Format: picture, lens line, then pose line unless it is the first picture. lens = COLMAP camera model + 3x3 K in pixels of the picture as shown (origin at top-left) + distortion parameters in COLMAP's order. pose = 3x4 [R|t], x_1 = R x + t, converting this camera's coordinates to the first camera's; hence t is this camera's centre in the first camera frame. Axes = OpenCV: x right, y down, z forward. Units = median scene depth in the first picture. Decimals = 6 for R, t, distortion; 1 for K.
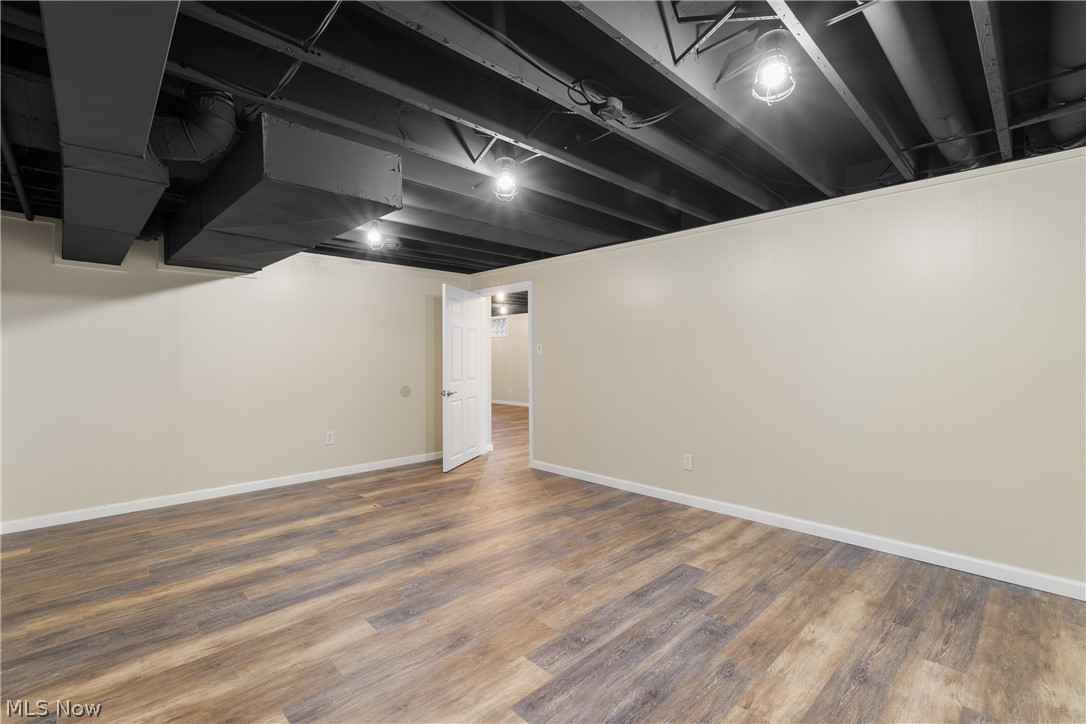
lens RADIAL K [[484.5, 0, 542.6], [0, 484.5, 358.5], [0, 0, 1]] dist [0.001813, -0.002422]
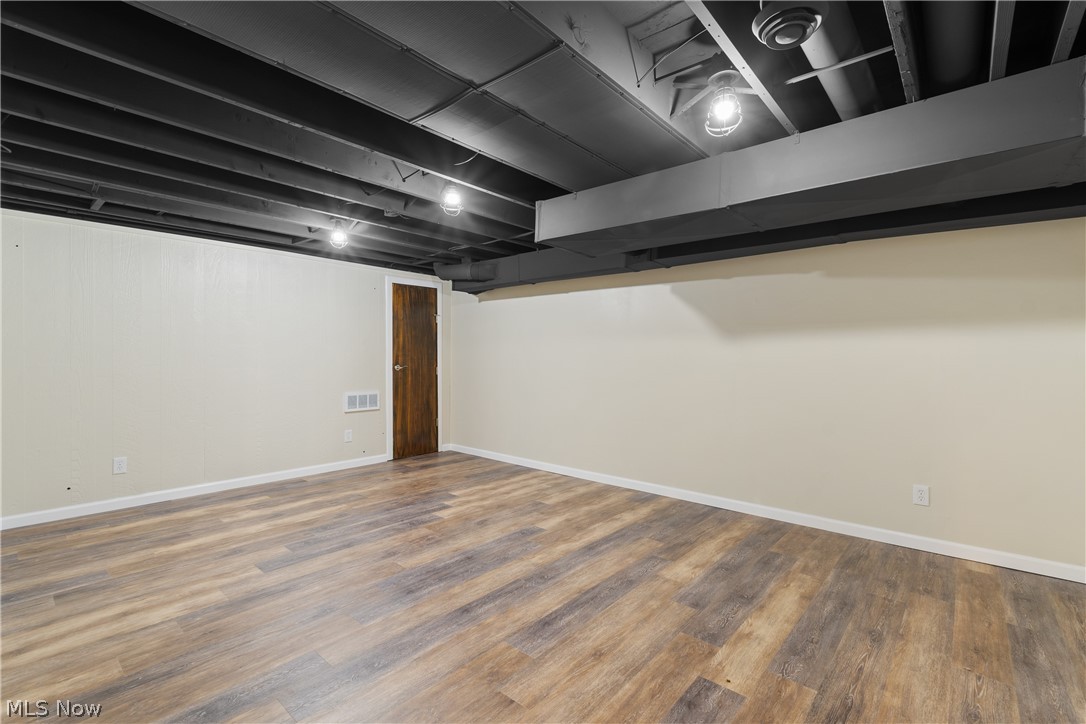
lens RADIAL K [[484.5, 0, 544.0], [0, 484.5, 358.9], [0, 0, 1]] dist [0.001813, -0.002422]
pose [[-0.996288, -0.001922, -0.086066, -0.189314], [-0.003046, 0.999912, 0.012925, -0.017210], [0.086034, 0.013139, -0.996206, 2.129607]]
